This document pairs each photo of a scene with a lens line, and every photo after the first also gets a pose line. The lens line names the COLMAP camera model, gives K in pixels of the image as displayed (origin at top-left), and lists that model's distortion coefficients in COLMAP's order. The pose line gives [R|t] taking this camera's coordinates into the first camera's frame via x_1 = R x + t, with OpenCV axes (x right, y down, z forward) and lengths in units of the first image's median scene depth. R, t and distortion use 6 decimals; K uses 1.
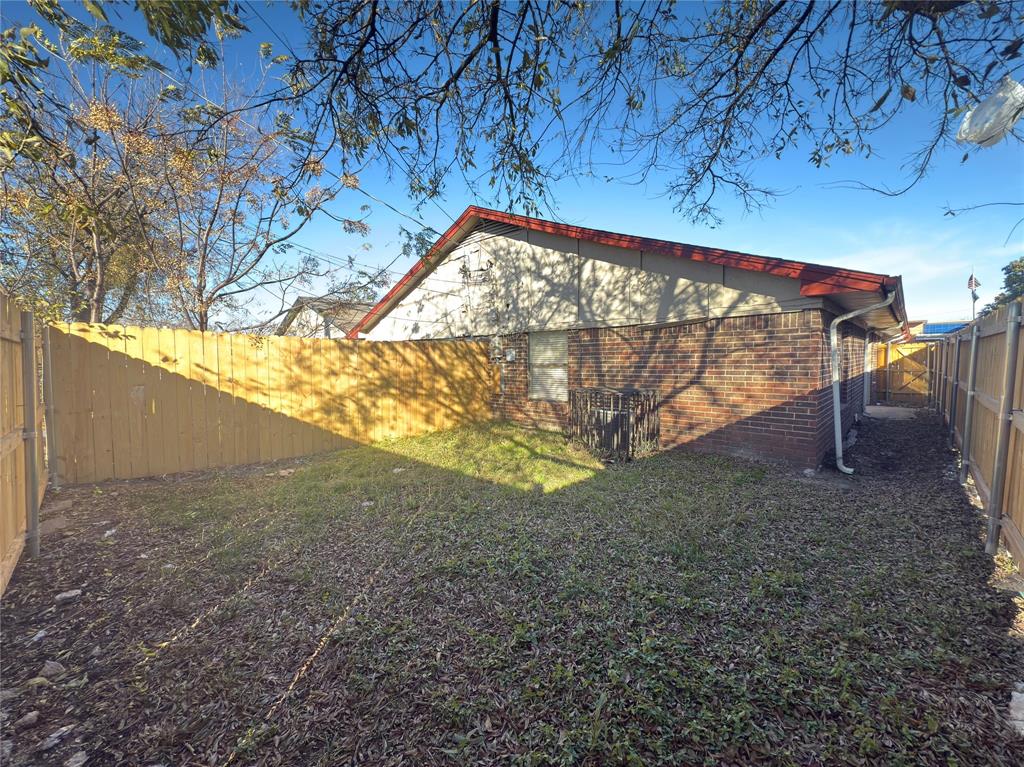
lens RADIAL K [[406.4, 0, 512.4], [0, 406.4, 382.2], [0, 0, 1]] dist [-0.000073, 0.000367]
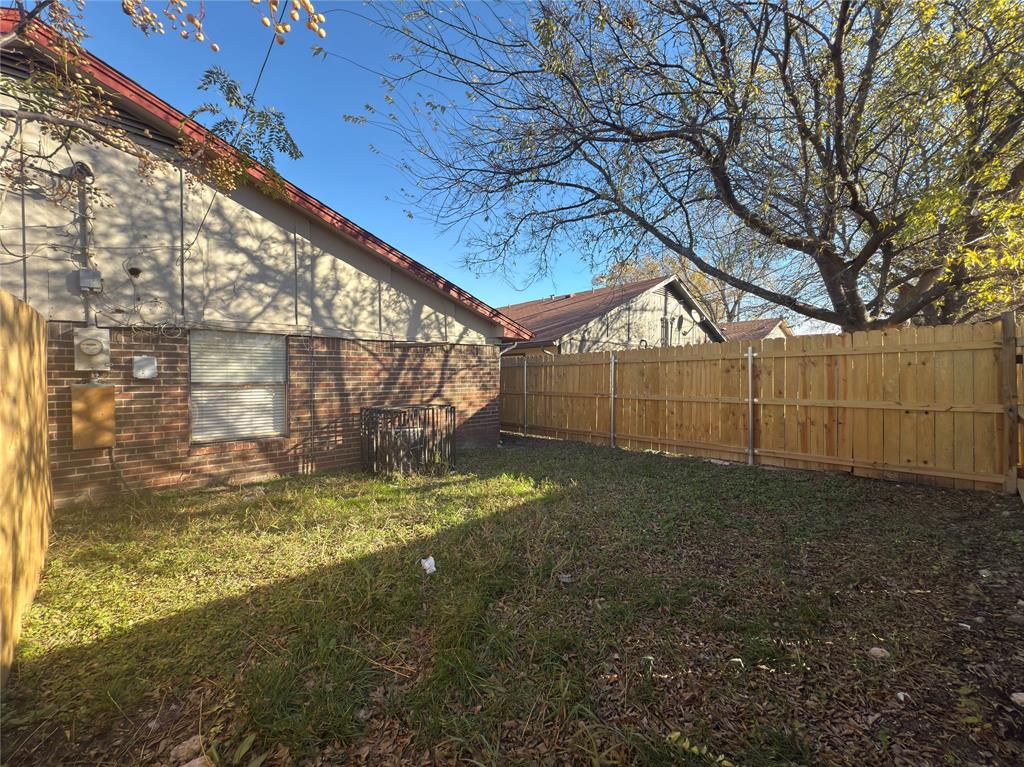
lens RADIAL K [[406.4, 0, 512.4], [0, 406.4, 382.2], [0, 0, 1]] dist [-0.000073, 0.000367]
pose [[0.043797, -0.009609, 0.998994, -0.638684], [0.059688, 0.998193, 0.006984, -0.028761], [-0.997256, 0.059322, 0.044291, 0.631811]]
